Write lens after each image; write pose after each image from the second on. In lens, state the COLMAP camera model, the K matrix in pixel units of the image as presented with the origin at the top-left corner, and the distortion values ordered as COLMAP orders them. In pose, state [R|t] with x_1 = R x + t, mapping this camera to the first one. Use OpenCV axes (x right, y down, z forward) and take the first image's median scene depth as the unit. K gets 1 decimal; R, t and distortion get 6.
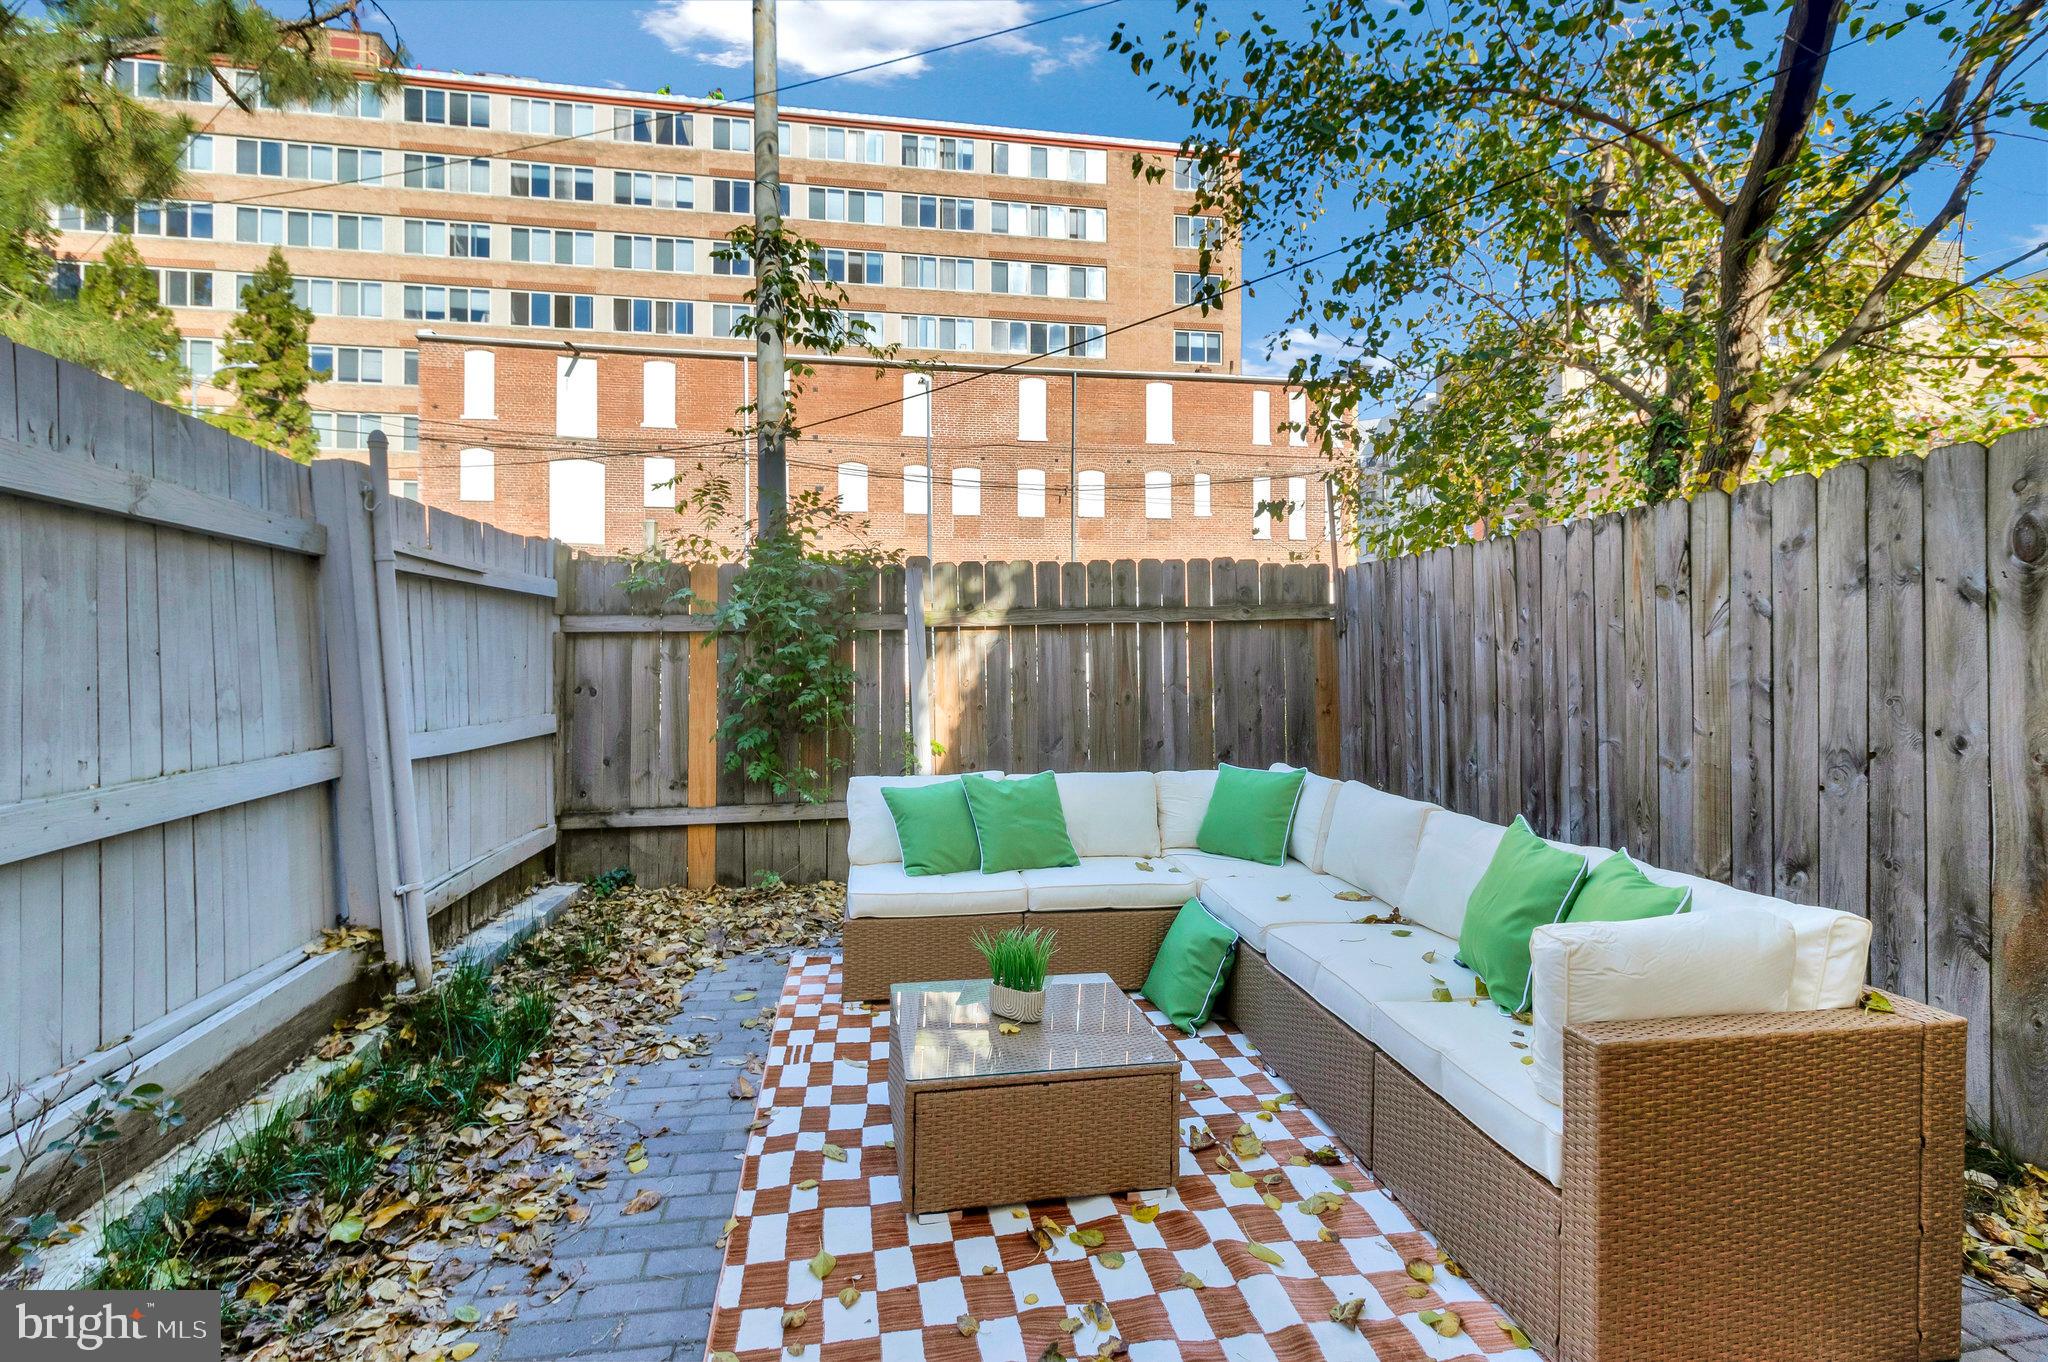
lens RADIAL K [[967.5, 0, 1026.4], [0, 967.5, 671.1], [0, 0, 1]] dist [0.016733, -0.001787]
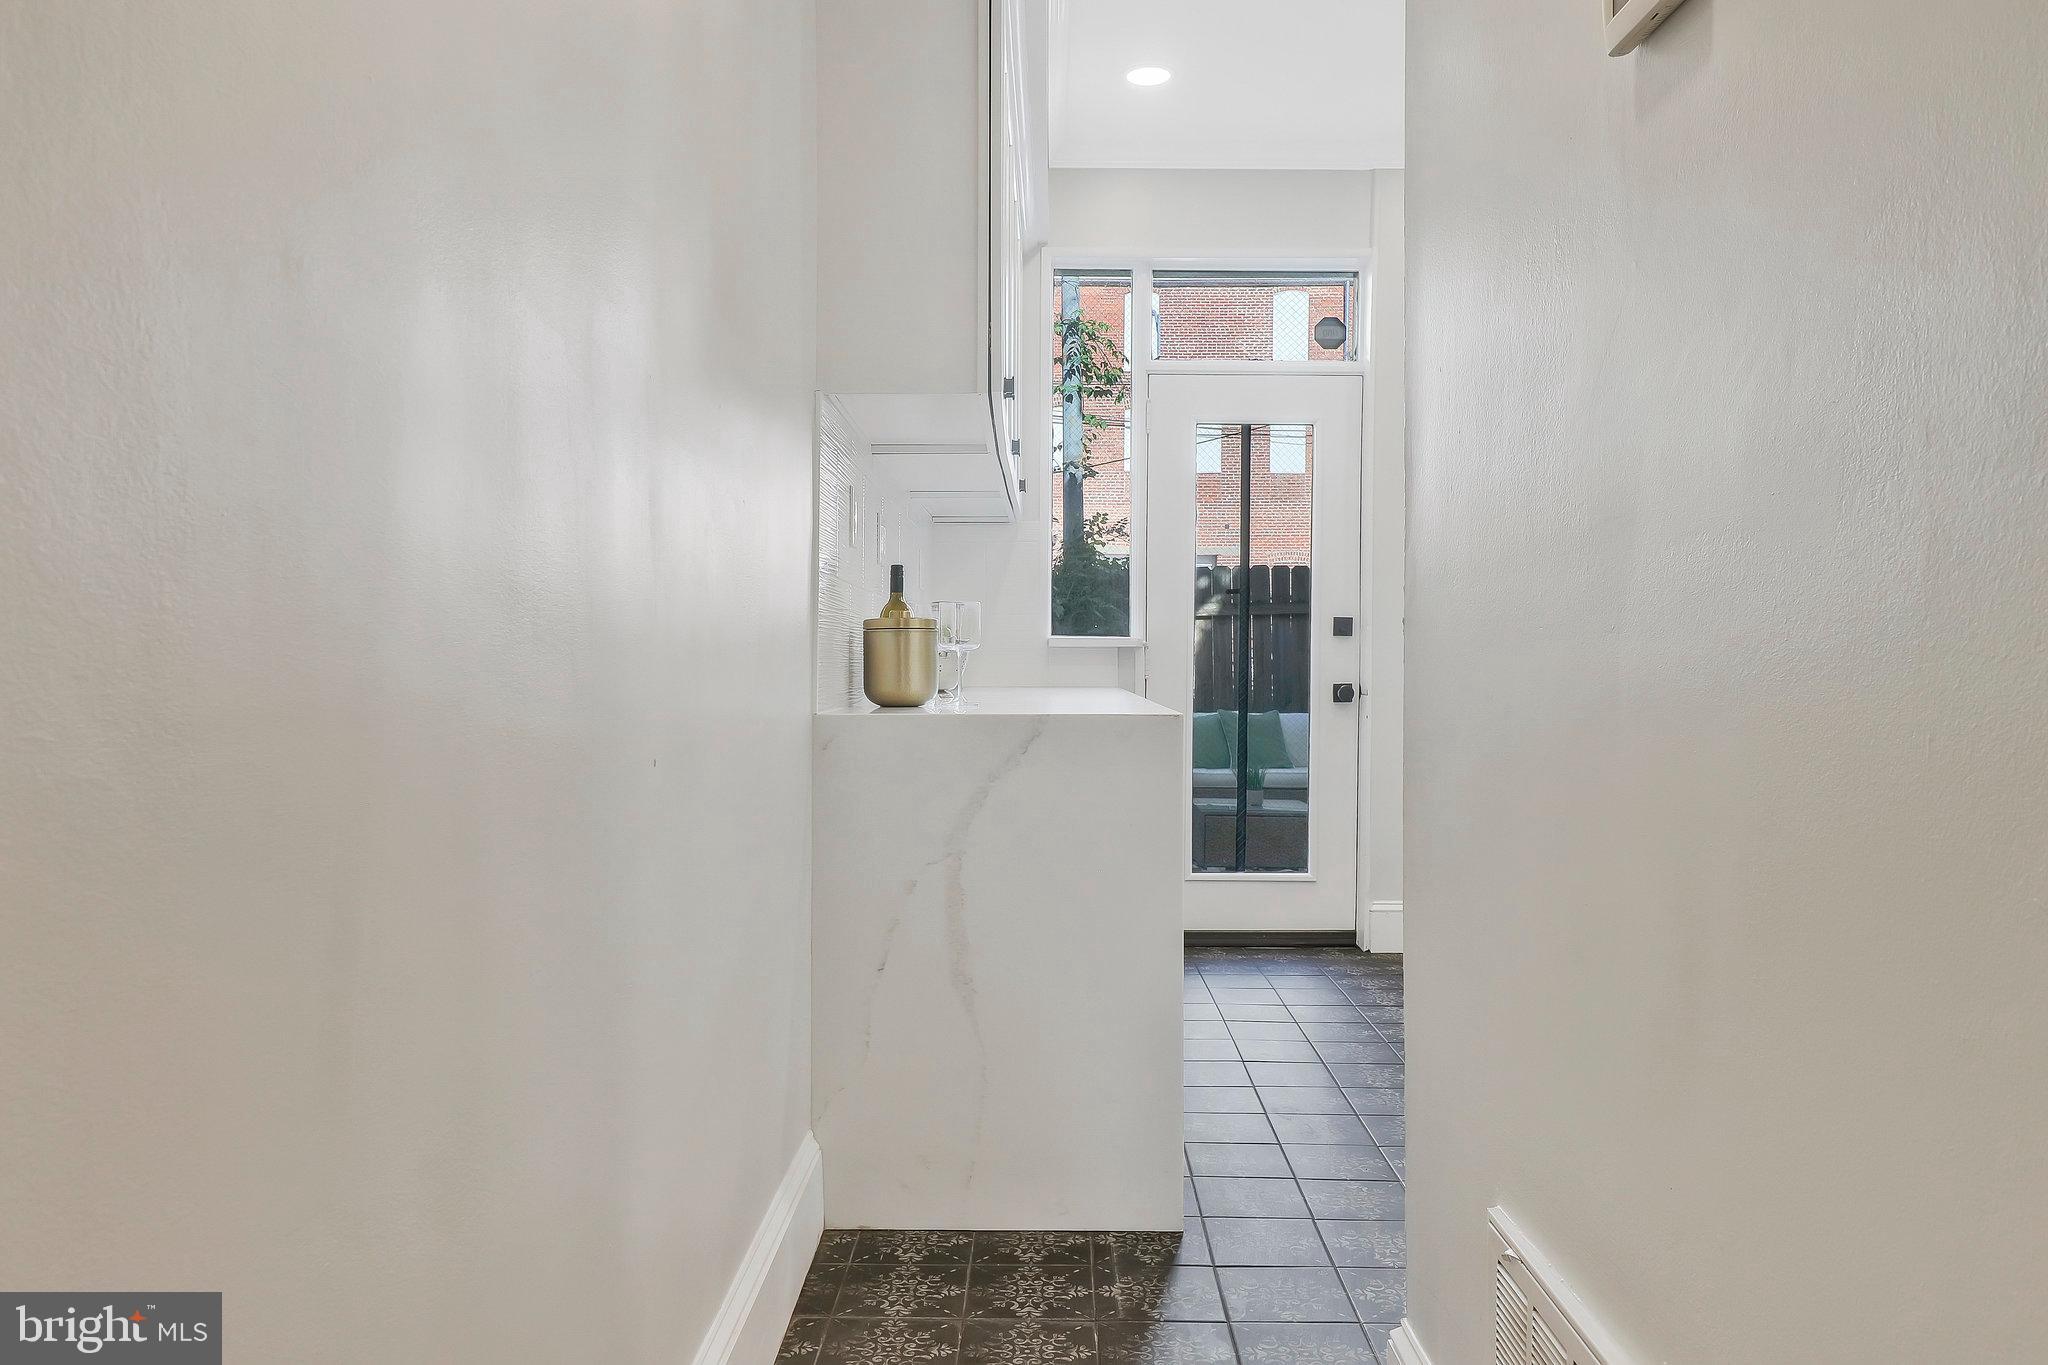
lens RADIAL K [[1441.2, 0, 1017.0], [0, 1441.2, 672.0], [0, 0, 1]] dist [0.014275, 0.001313]
pose [[0.983031, 0.009531, -0.183194, 0.028796], [-0.010331, 0.999941, -0.003413, 0.040648], [0.183150, 0.005248, 0.983071, -0.975710]]
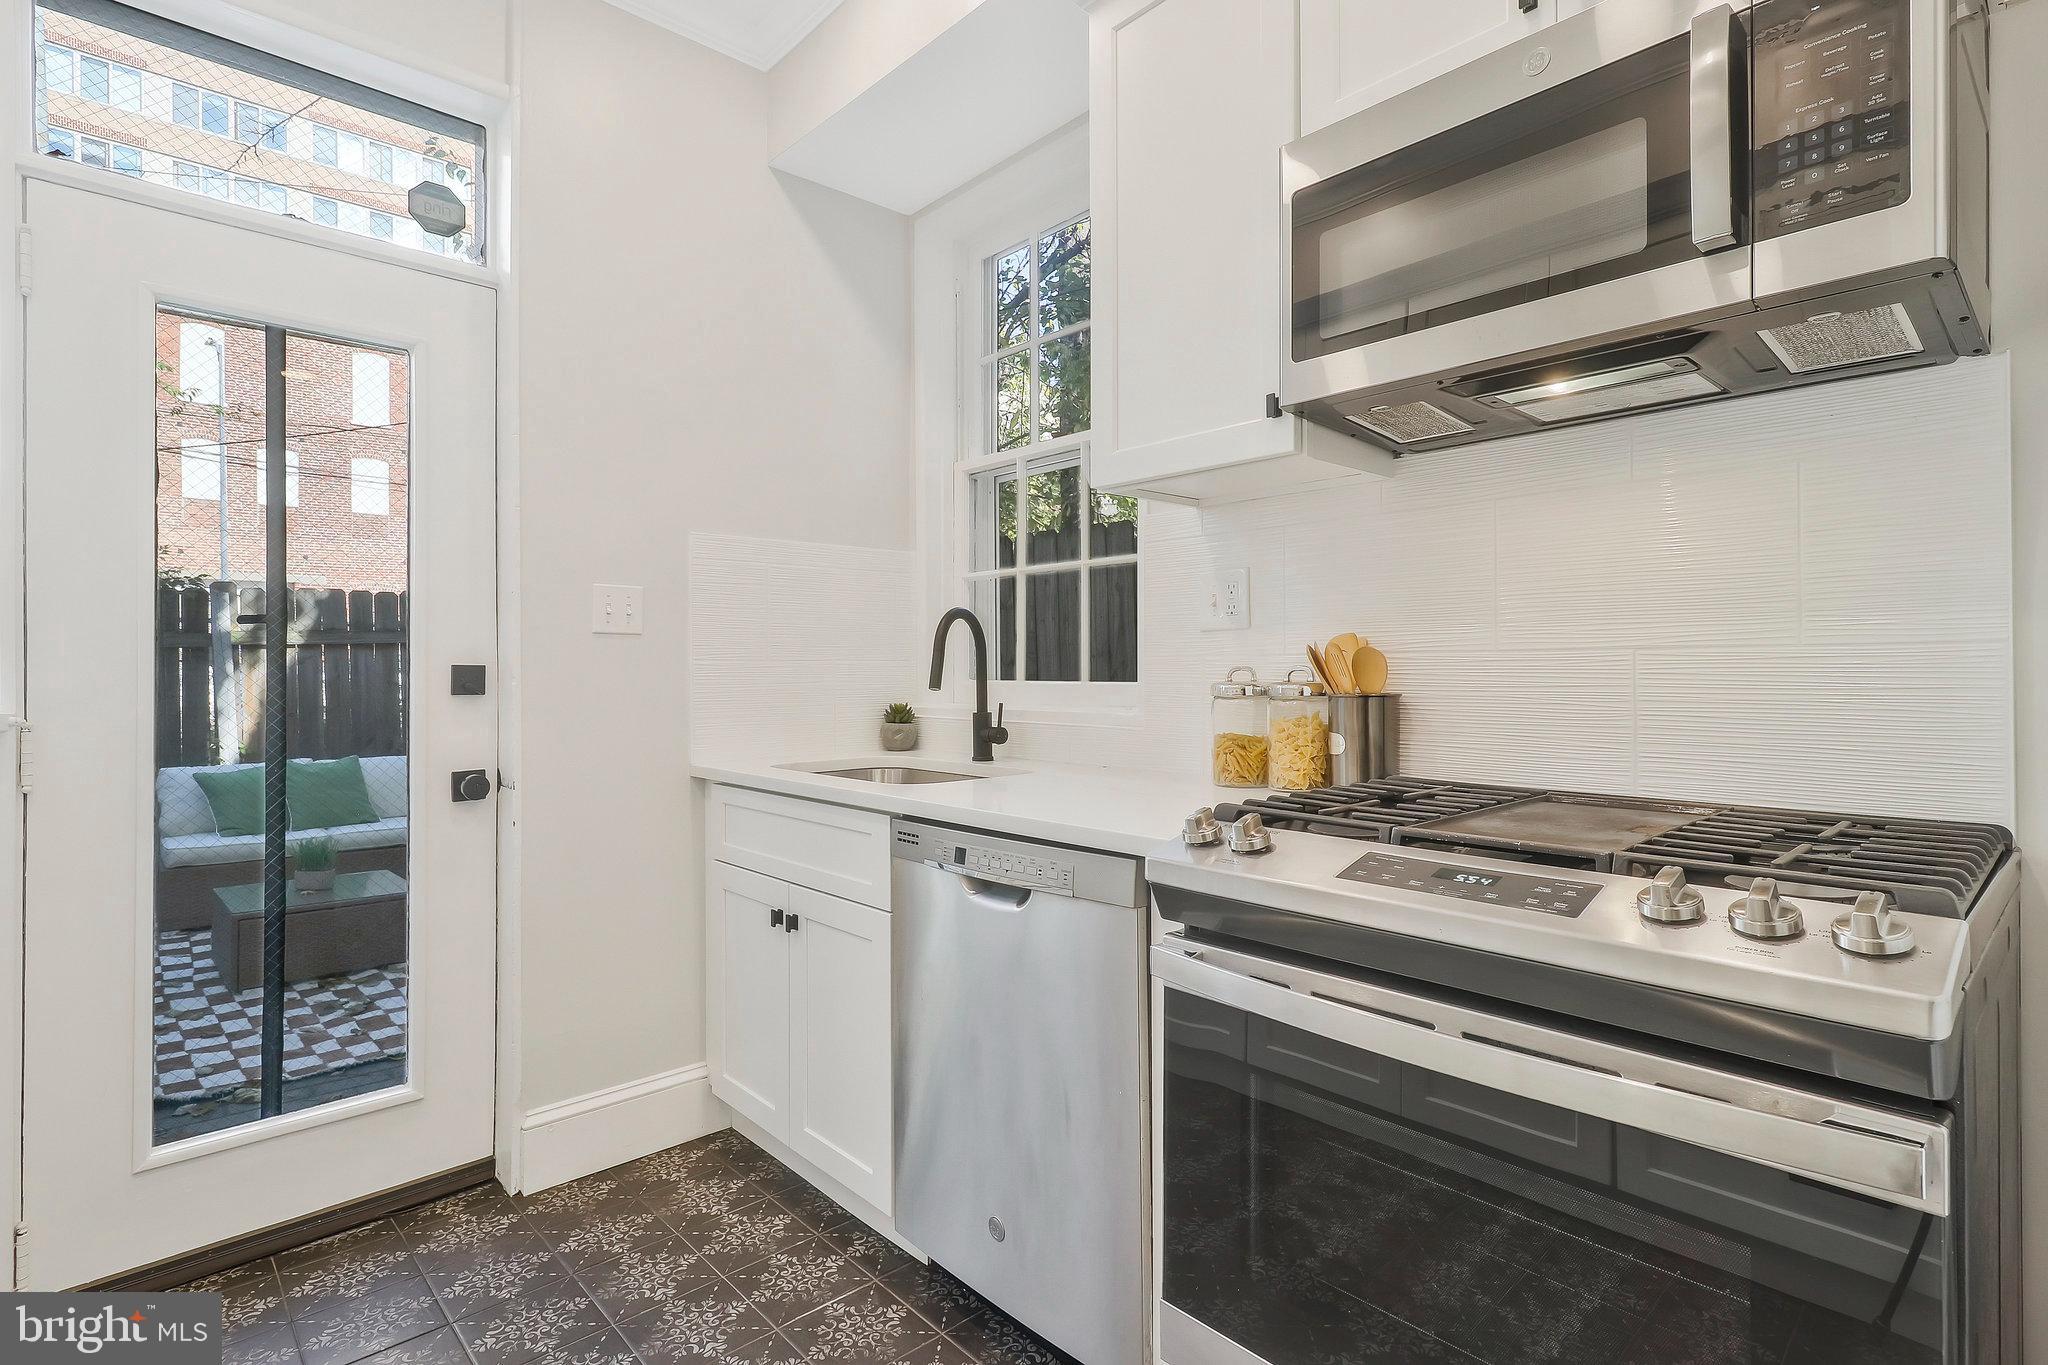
lens RADIAL K [[1022.4, 0, 1015.6], [0, 1022.4, 673.5], [0, 0, 1]] dist [0.011848, -0.000998]
pose [[0.846670, -0.000649, 0.532117, 0.031006], [0.008370, 0.999892, -0.012099, 0.010435], [-0.532052, 0.014698, 0.846584, -0.499339]]
